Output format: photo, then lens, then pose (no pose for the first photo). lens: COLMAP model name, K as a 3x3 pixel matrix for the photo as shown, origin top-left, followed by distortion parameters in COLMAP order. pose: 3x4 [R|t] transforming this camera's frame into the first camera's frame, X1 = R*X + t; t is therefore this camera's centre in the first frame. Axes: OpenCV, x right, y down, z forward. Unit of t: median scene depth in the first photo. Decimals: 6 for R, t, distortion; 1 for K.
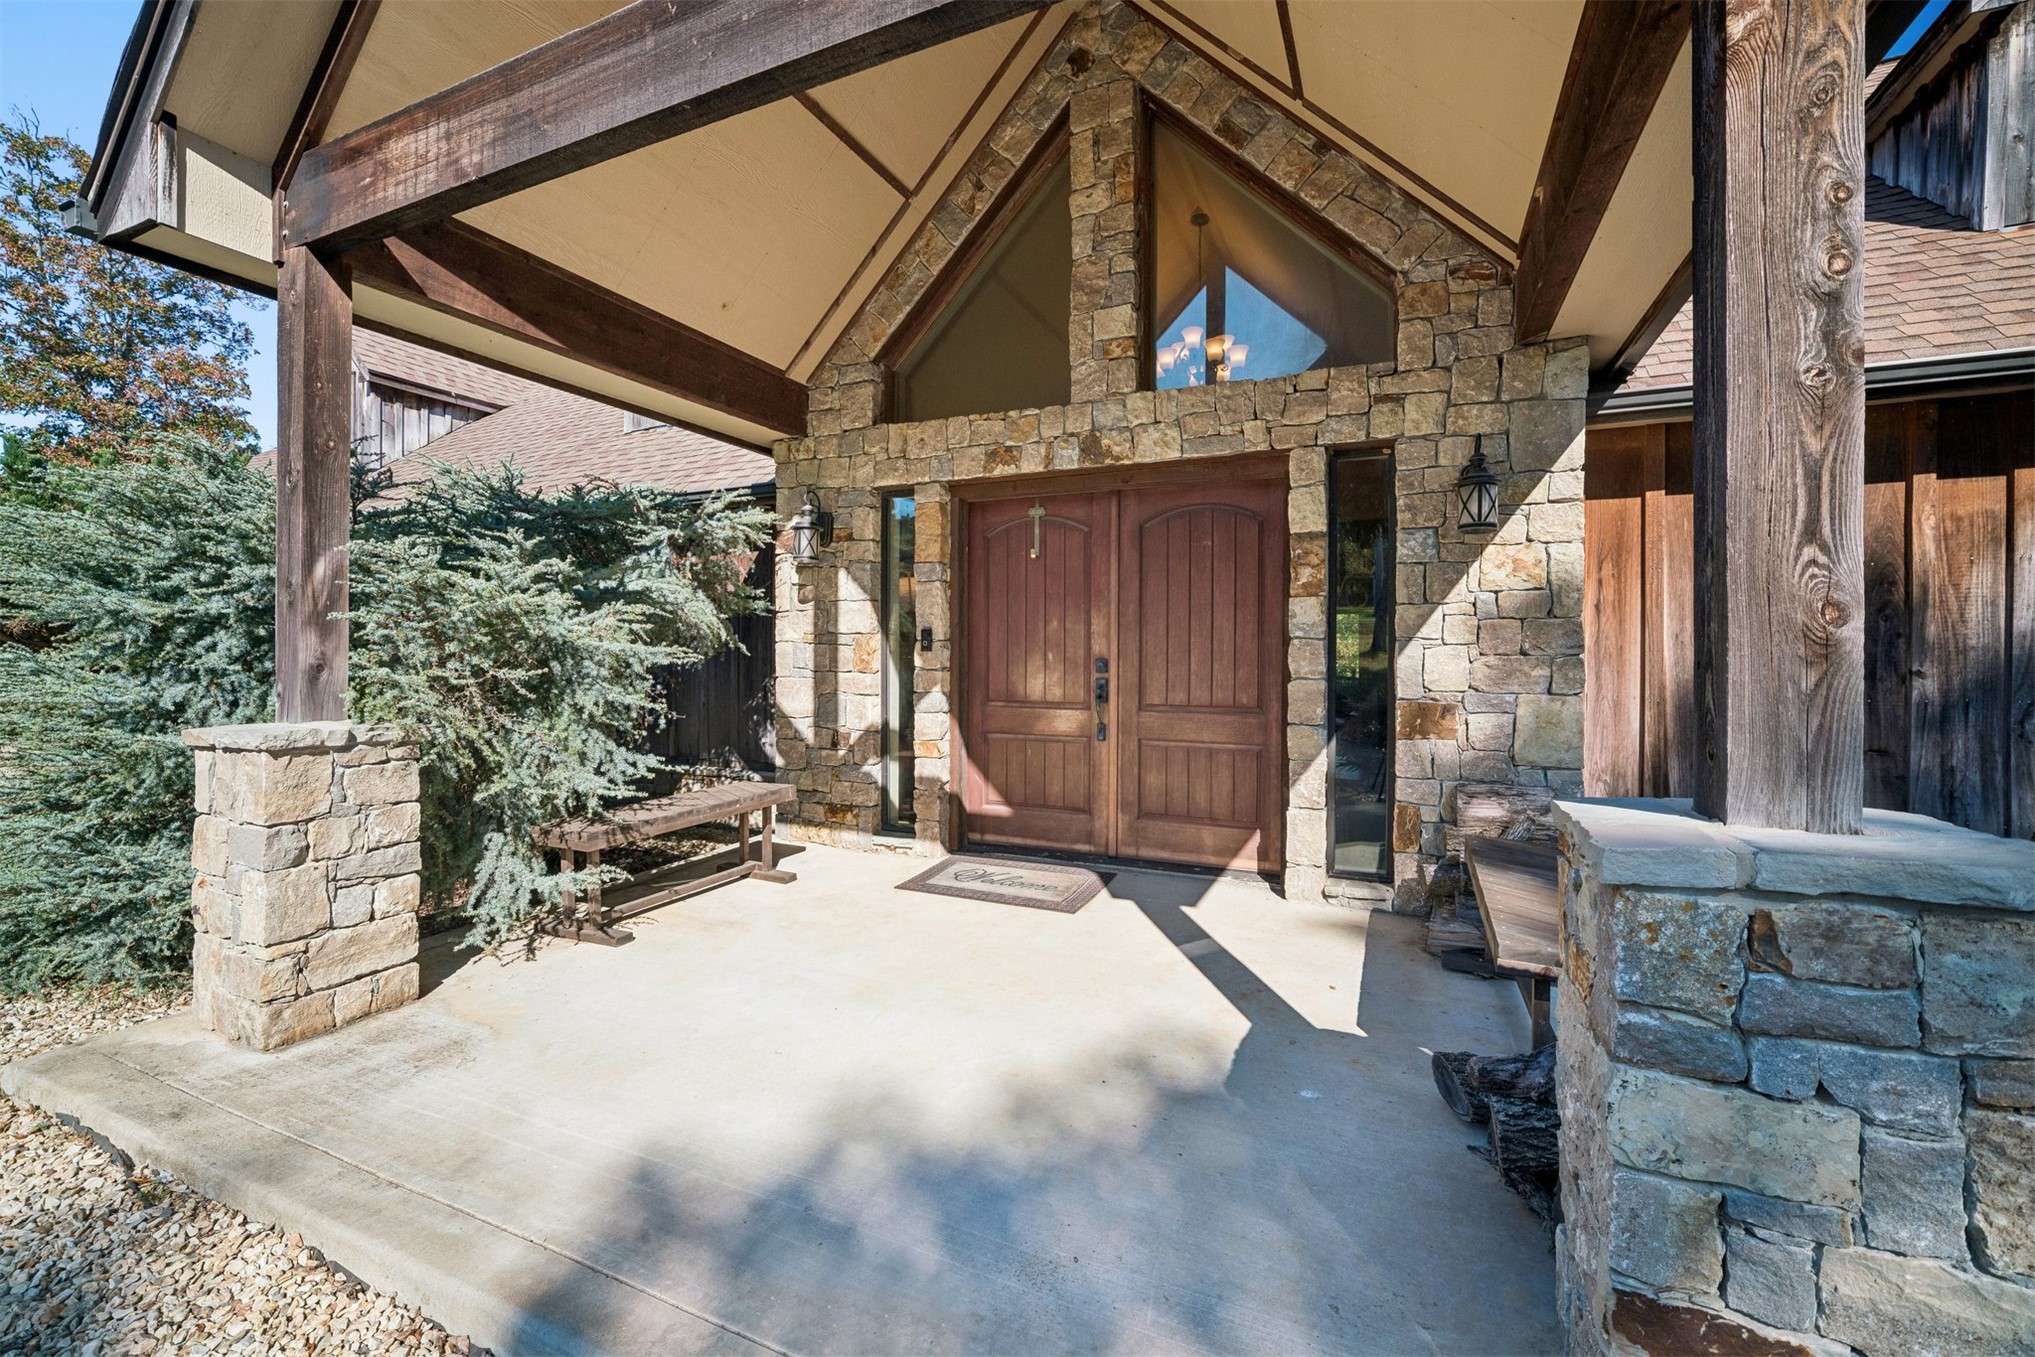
lens RADIAL K [[807.8, 0, 1019.4], [0, 807.8, 658.3], [0, 0, 1]] dist [-0.019914, 0.012701]
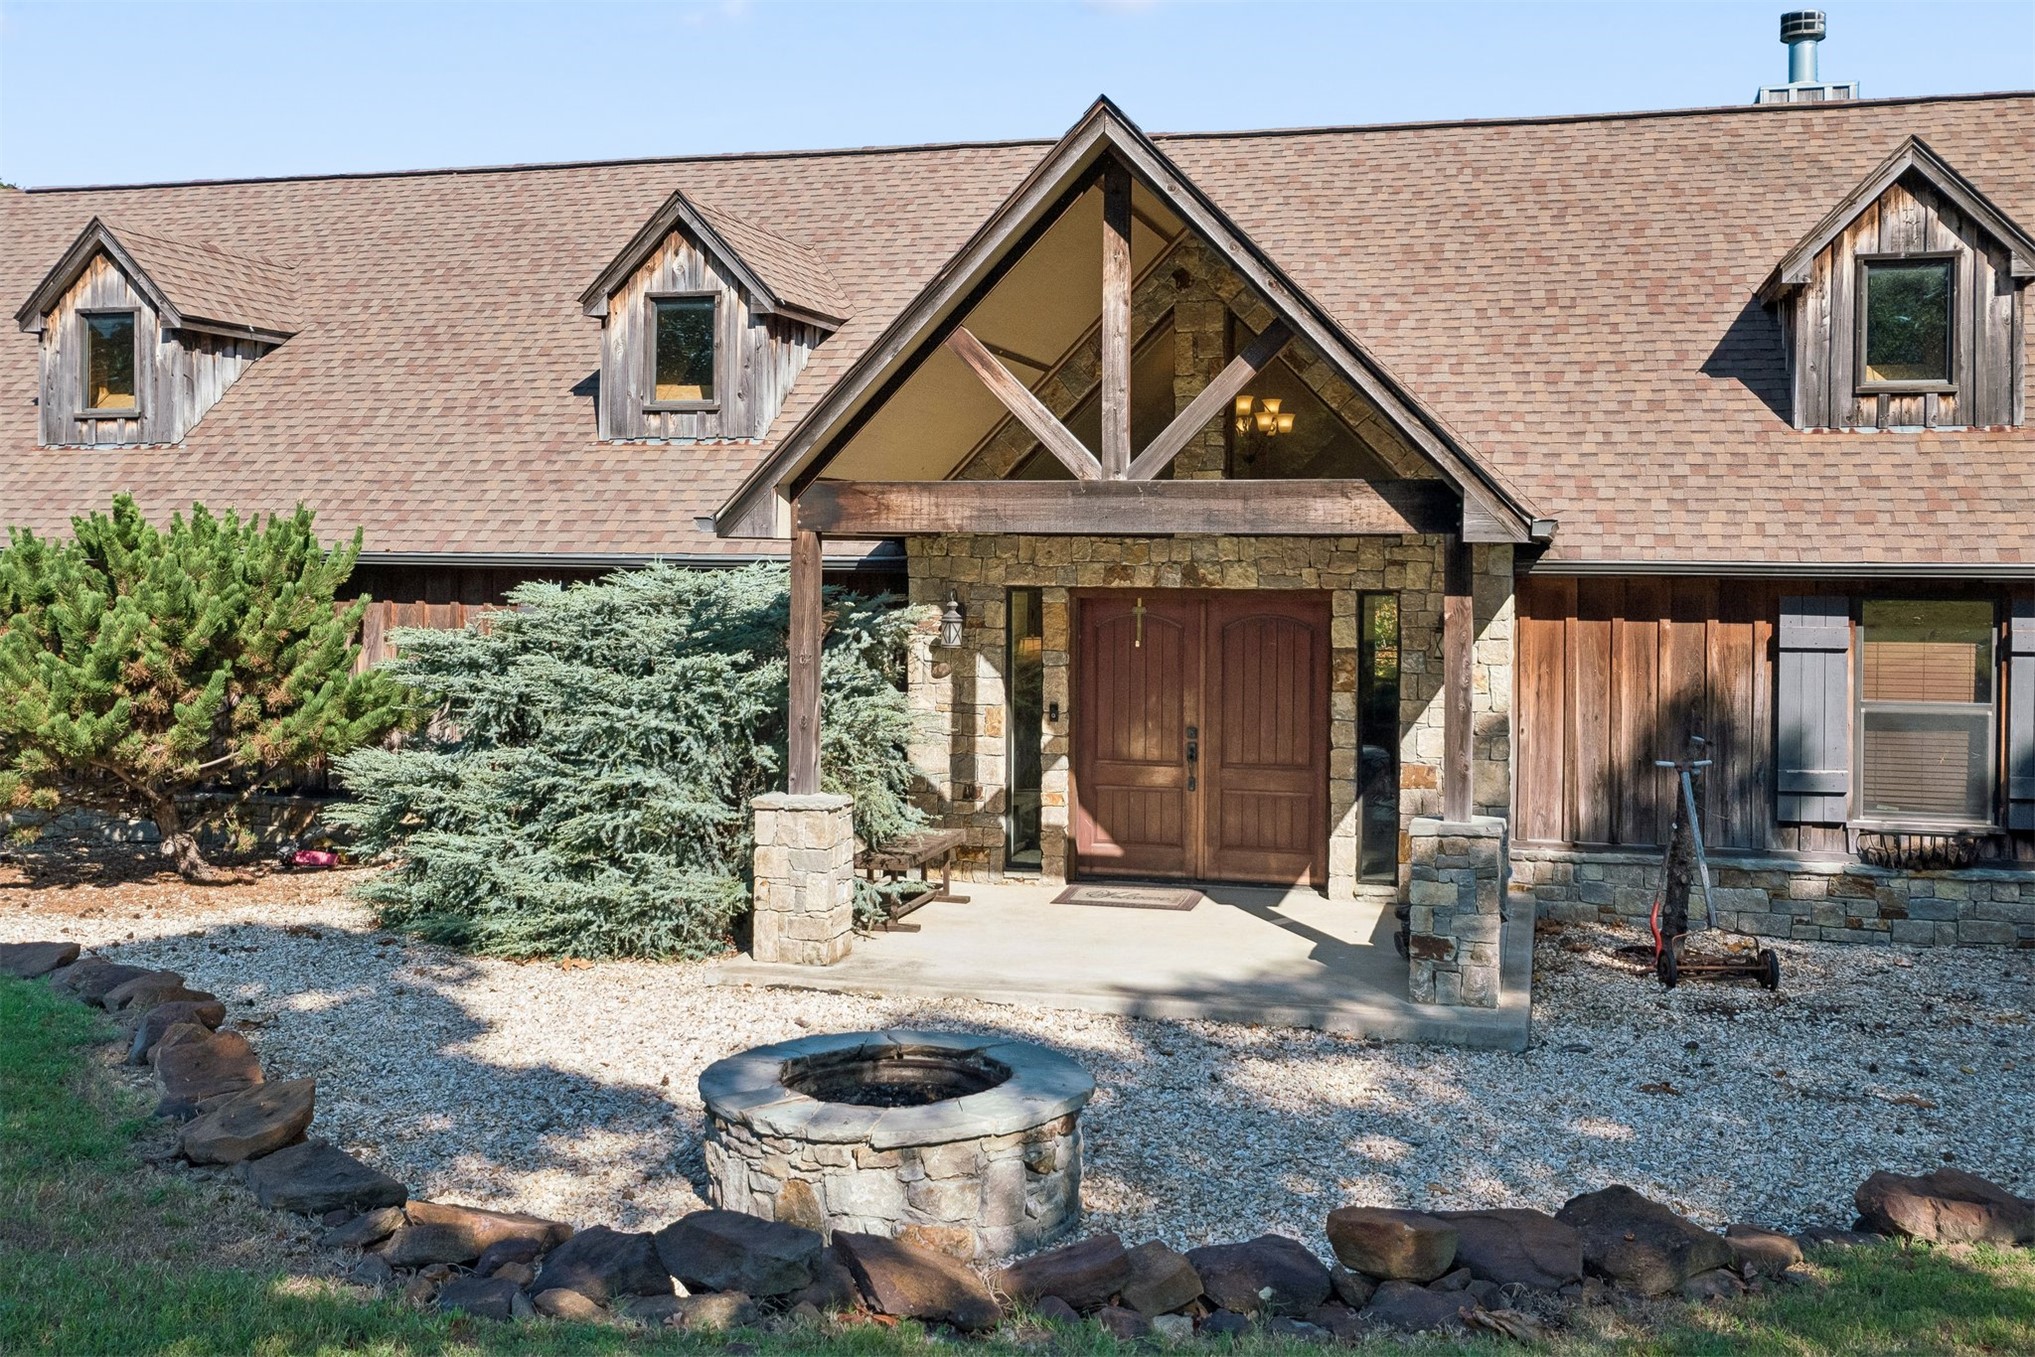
lens RADIAL K [[1770.8, 0, 1026.4], [0, 1770.8, 599.8], [0, 0, 1]] dist [-0.011178, -0.005444]
pose [[0.987594, 0.001073, 0.157024, -0.617815], [-0.002773, 0.999940, 0.010605, -0.238125], [-0.157003, -0.010909, 0.987538, -1.792924]]
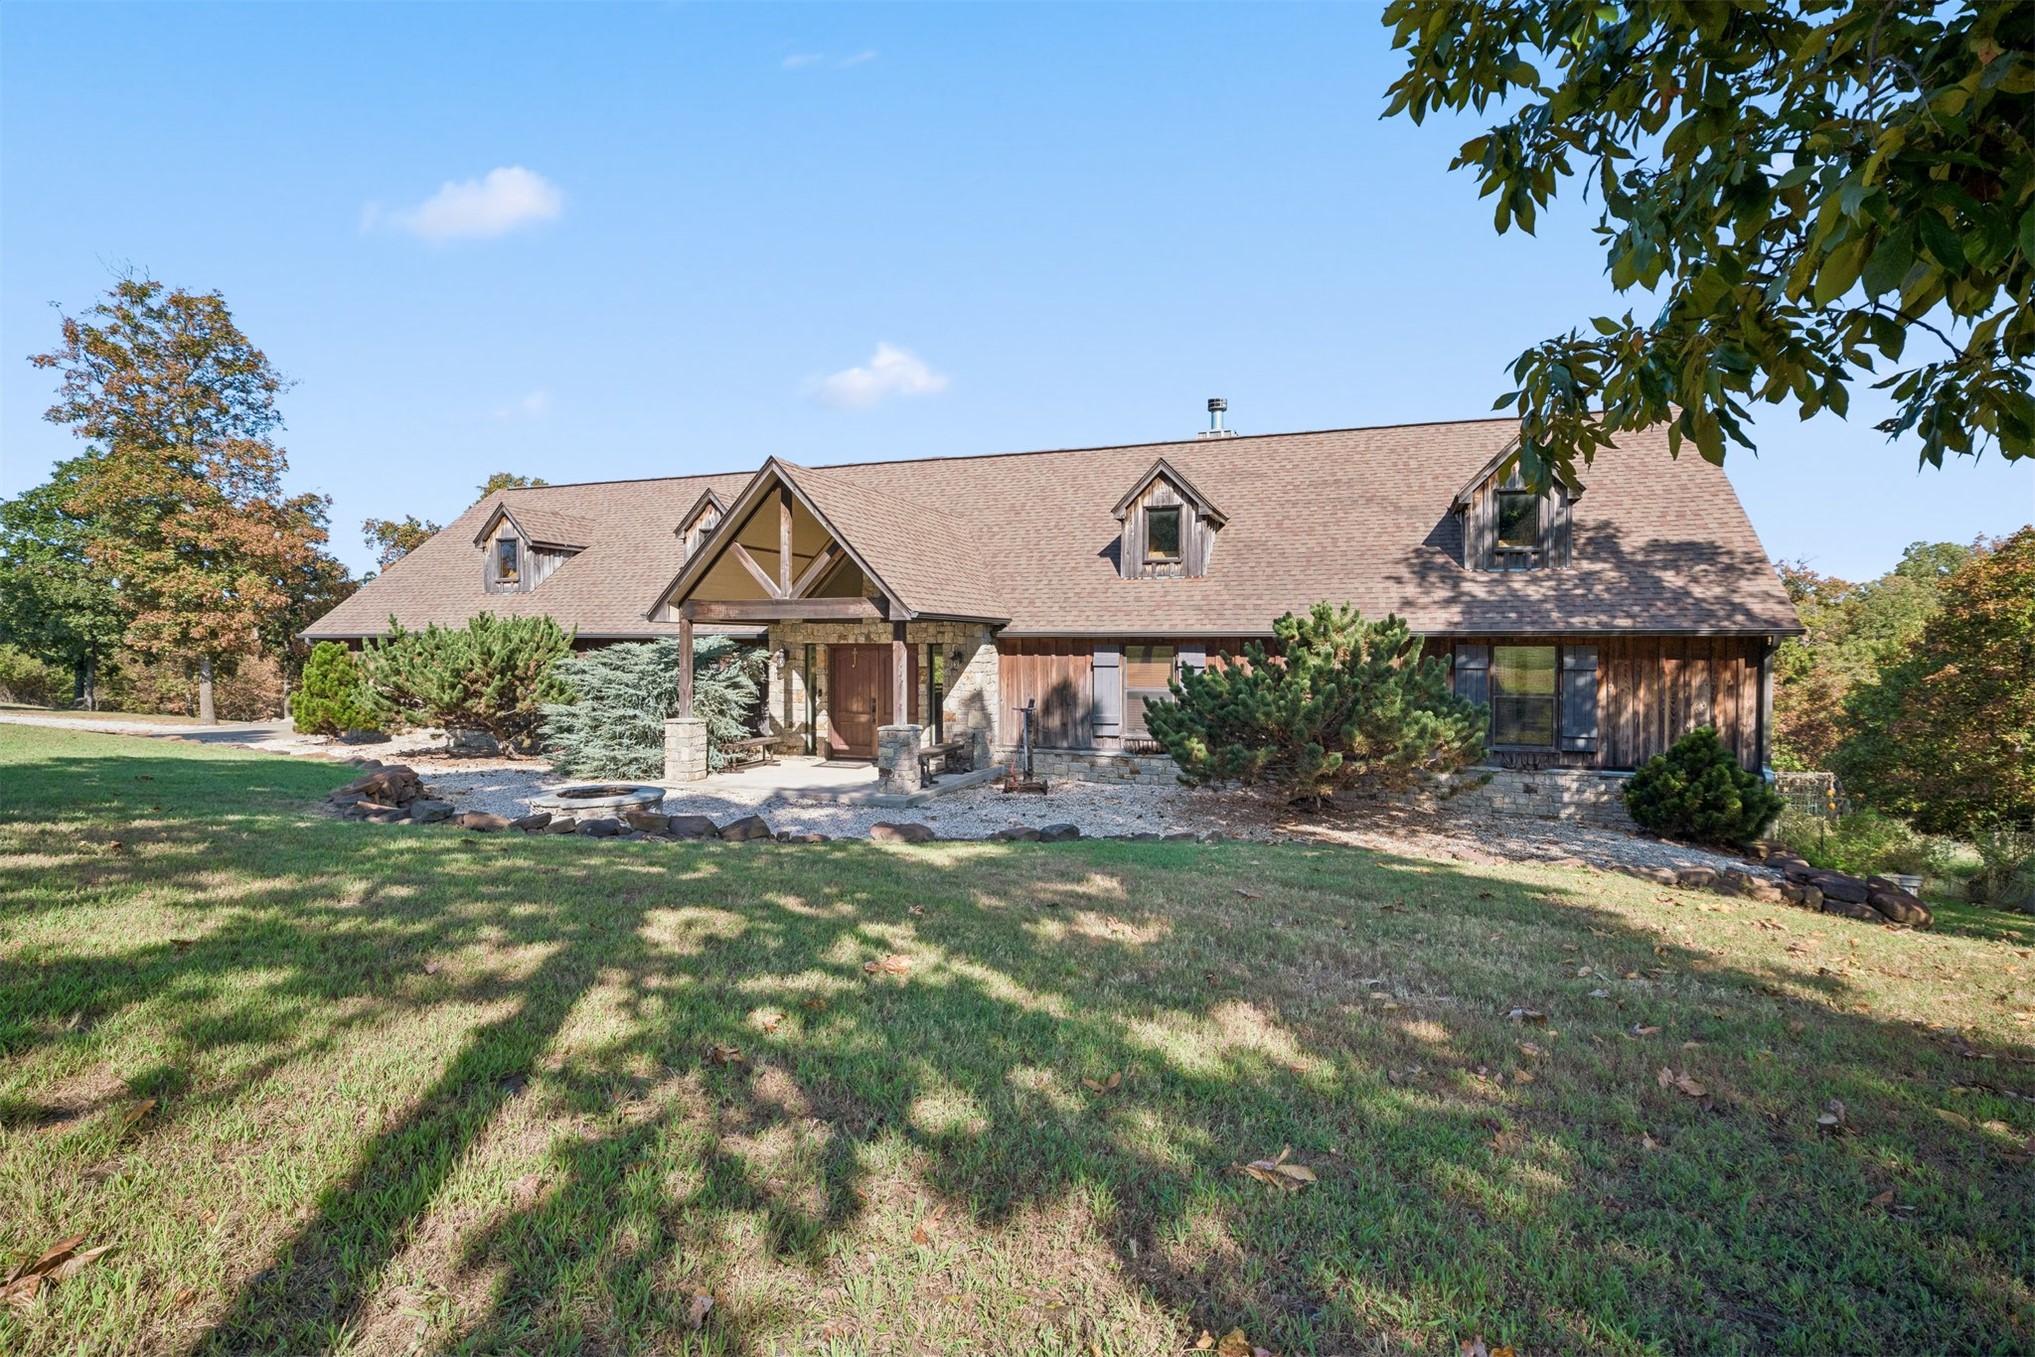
lens RADIAL K [[860.9, 0, 1009.3], [0, 860.9, 671.7], [0, 0, 1]] dist [-0.021186, 0.010623]
pose [[0.997115, -0.000398, 0.075905, 0.390280], [-0.000554, 0.999921, 0.012520, -0.156047], [-0.075904, -0.012526, 0.997036, -2.559445]]
